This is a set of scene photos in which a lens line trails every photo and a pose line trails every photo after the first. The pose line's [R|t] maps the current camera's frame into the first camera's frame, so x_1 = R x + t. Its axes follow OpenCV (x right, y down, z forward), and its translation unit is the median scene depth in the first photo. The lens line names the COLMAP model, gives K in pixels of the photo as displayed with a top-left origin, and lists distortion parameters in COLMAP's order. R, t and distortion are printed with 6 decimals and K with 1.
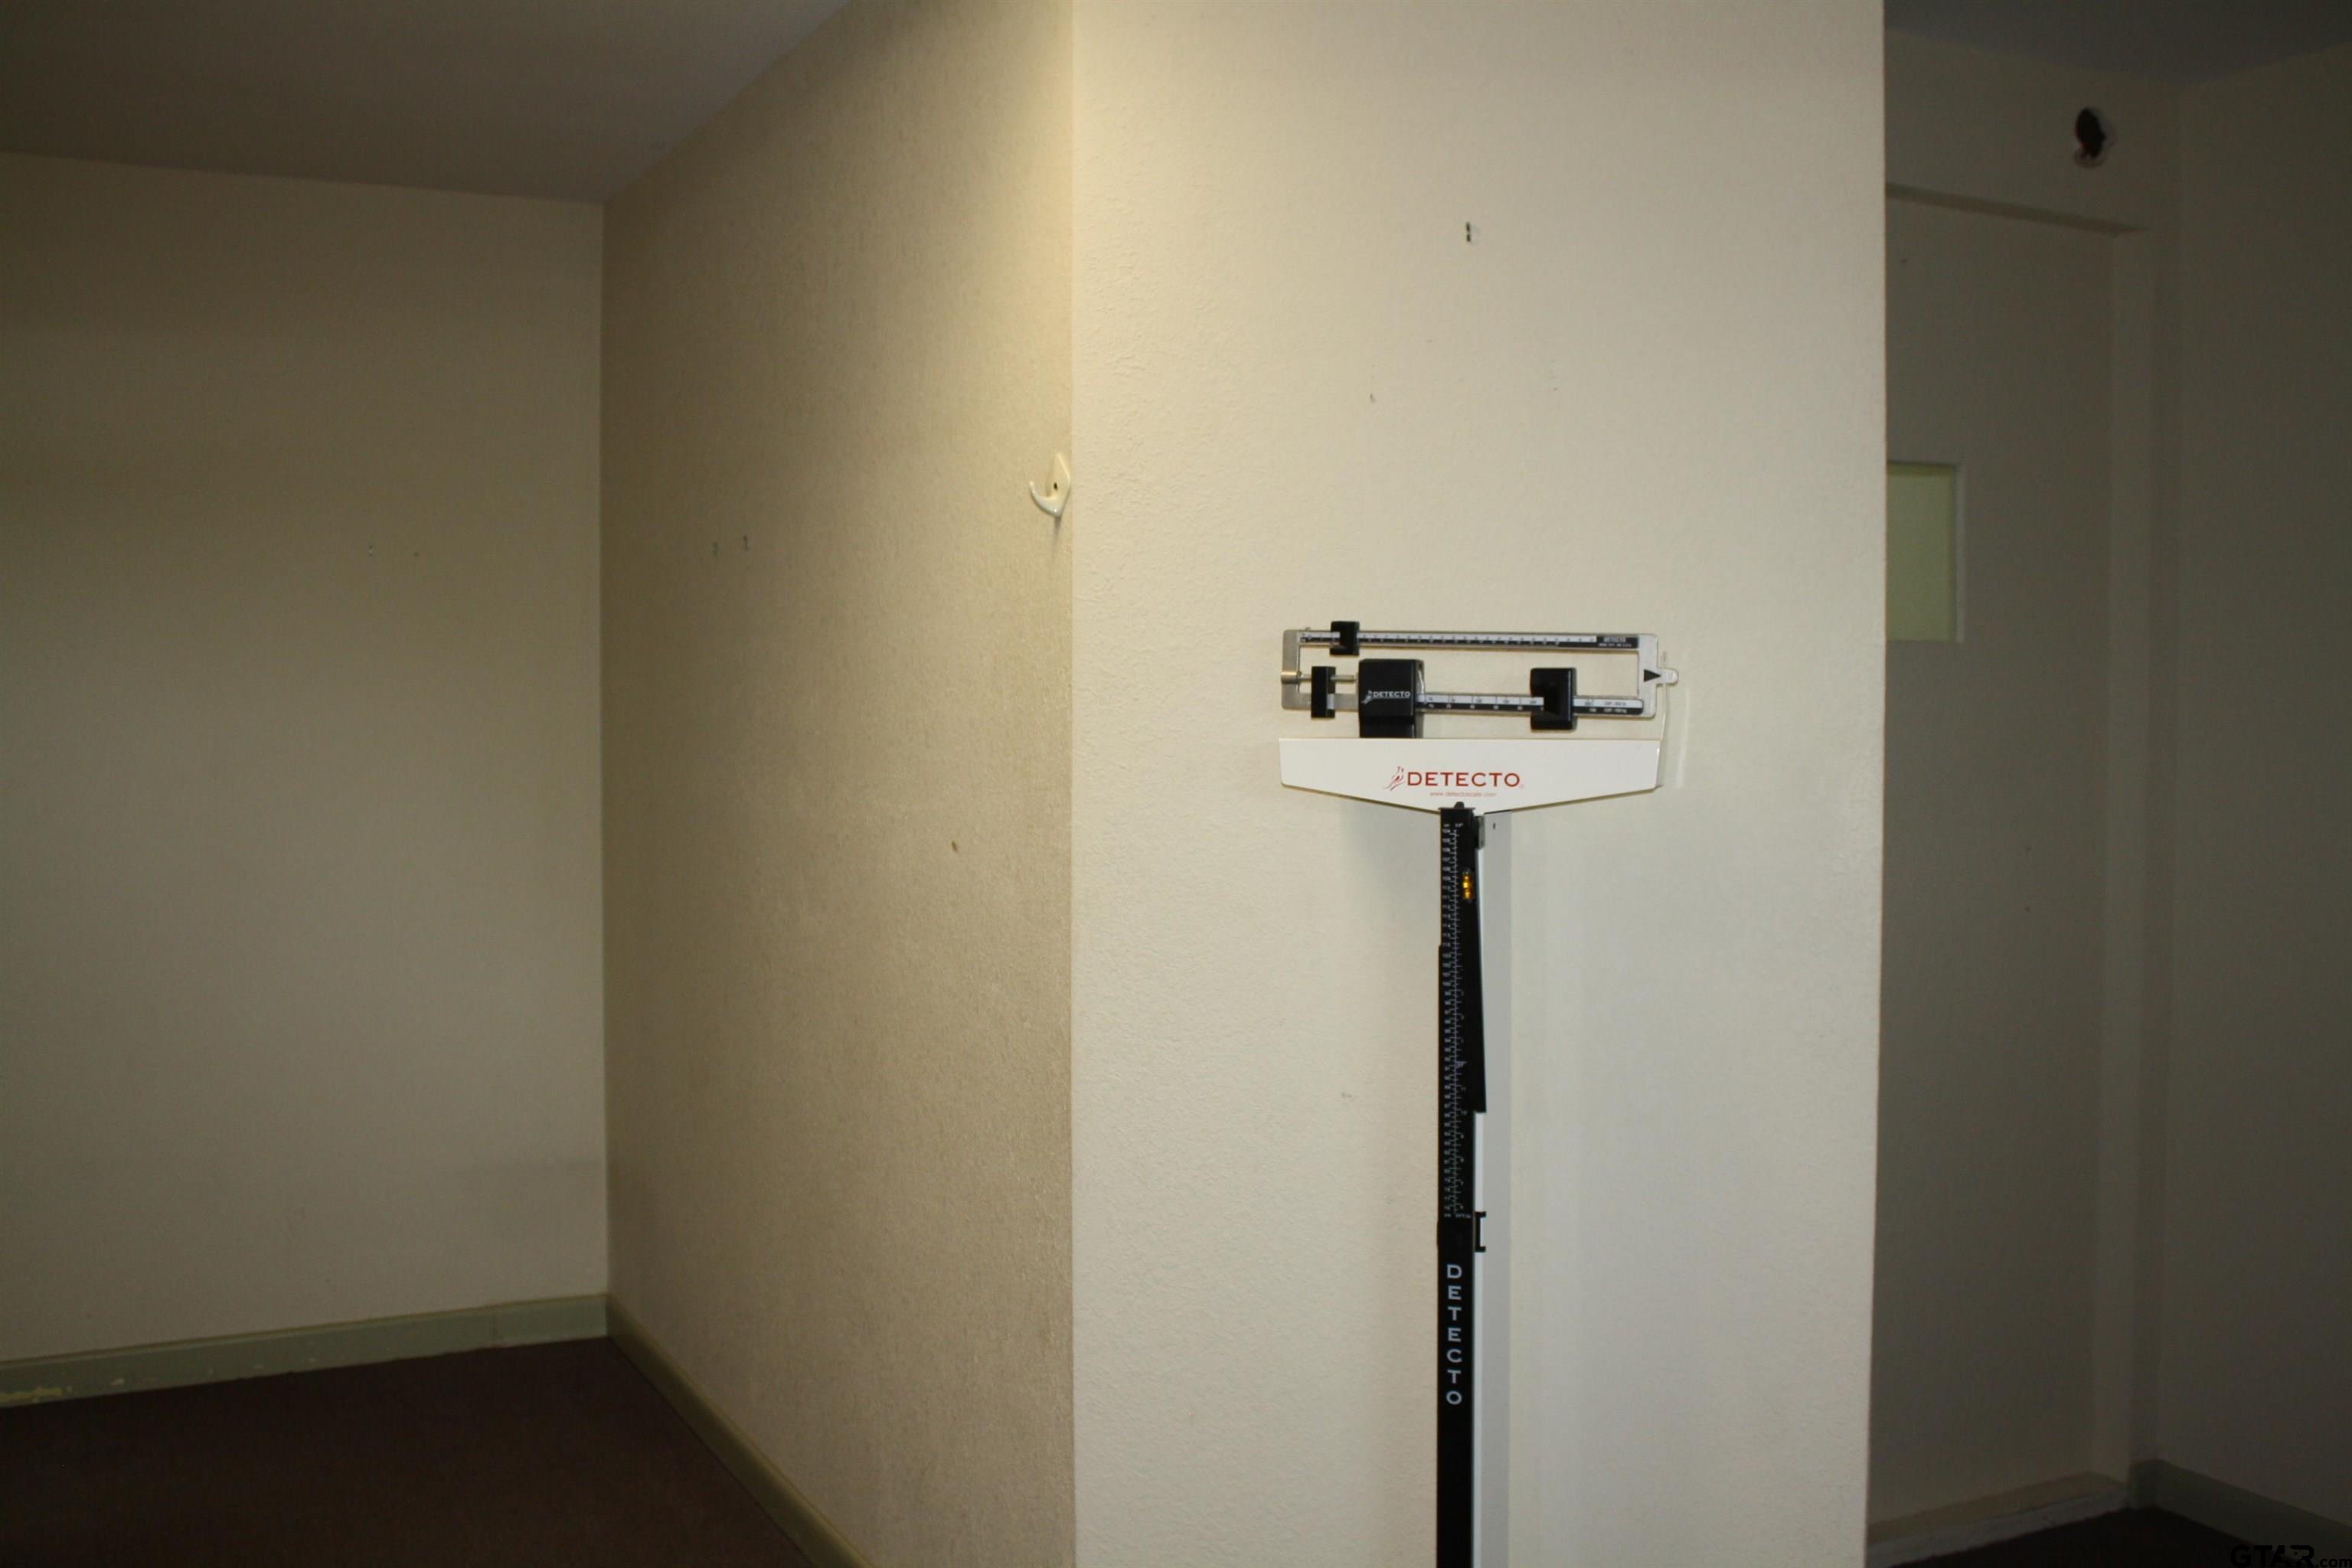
lens RADIAL K [[2300.5, 0, 1172.0], [0, 2300.5, 759.4], [0, 0, 1]] dist [-0.143608, 0.157640]
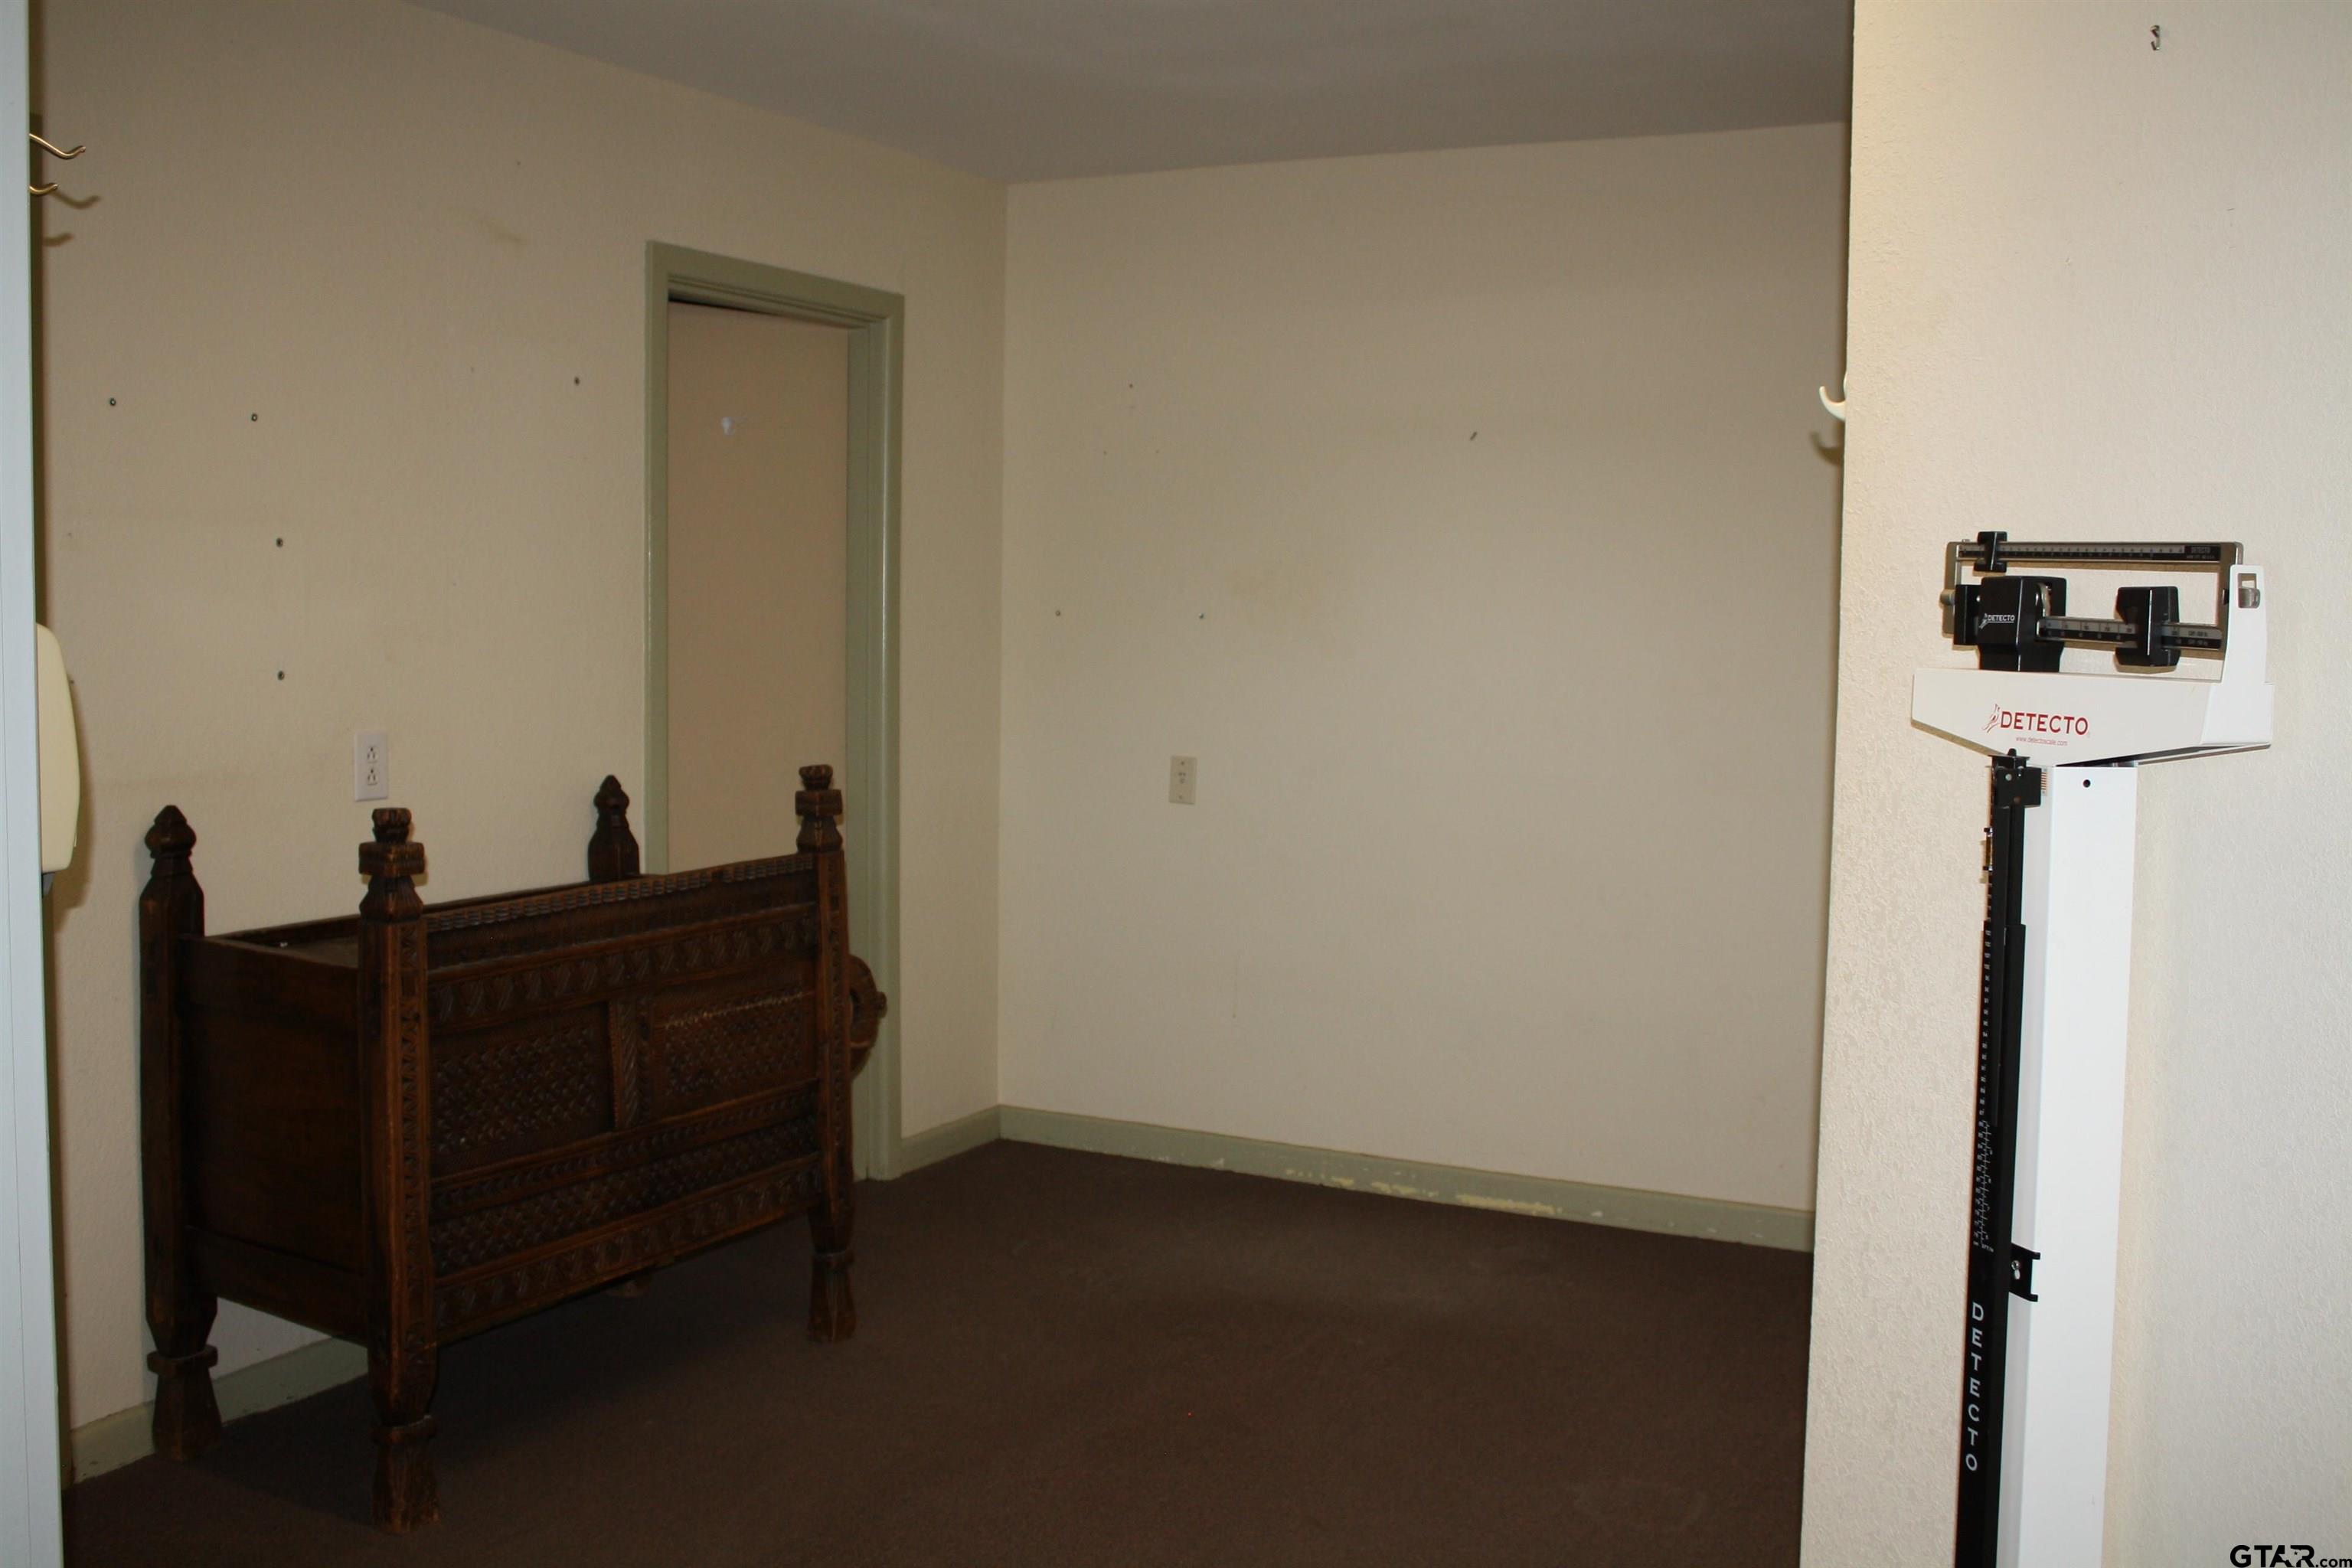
lens RADIAL K [[2300.5, 0, 1172.0], [0, 2300.5, 759.4], [0, 0, 1]] dist [-0.143608, 0.157640]
pose [[0.554184, 0.063882, -0.829940, 0.621549], [-0.039218, 0.997947, 0.050626, -0.006804], [0.831470, 0.004492, 0.555551, 0.294044]]
